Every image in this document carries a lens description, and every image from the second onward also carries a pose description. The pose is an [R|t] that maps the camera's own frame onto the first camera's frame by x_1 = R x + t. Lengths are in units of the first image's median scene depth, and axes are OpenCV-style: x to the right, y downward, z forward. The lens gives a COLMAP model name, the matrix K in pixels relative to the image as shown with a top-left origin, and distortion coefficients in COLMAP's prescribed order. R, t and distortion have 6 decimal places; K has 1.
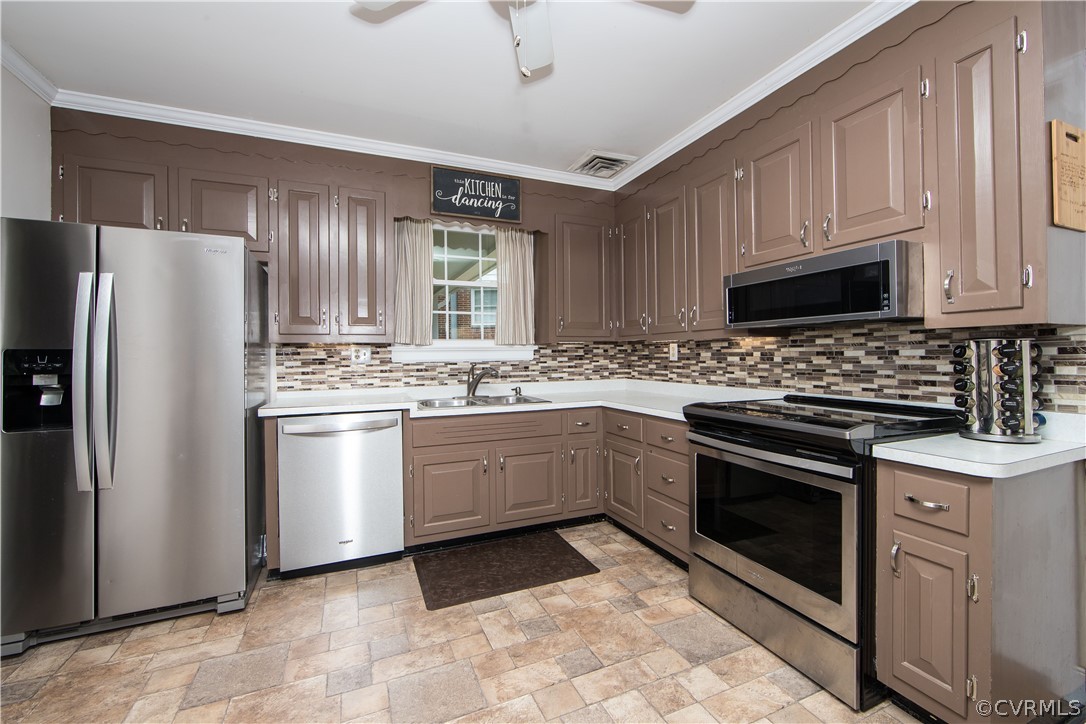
lens RADIAL K [[441.1, 0, 540.1], [0, 441.1, 359.2], [0, 0, 1]] dist [-0.010317, 0.000119]
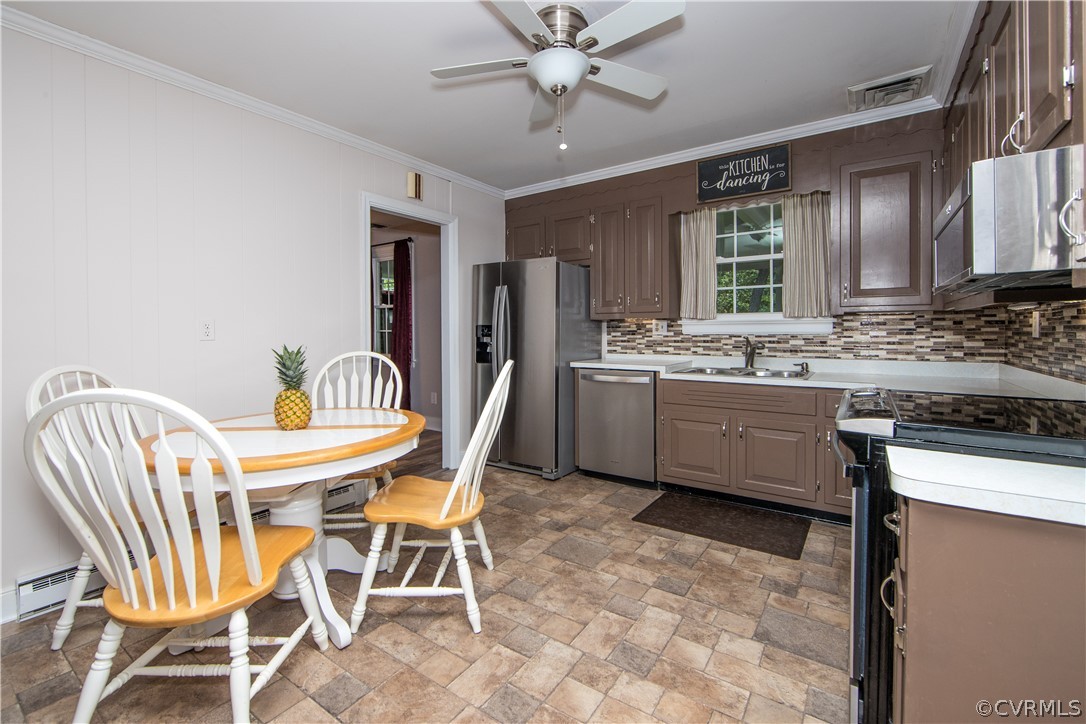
lens RADIAL K [[462.7, 0, 547.9], [0, 462.7, 344.5], [0, 0, 1]] dist [-0.001549, -0.000022]
pose [[0.545799, 0.035556, -0.837161, 0.528448], [-0.004989, 0.999219, 0.039186, -0.012265], [0.837901, -0.017211, 0.545550, 0.015779]]
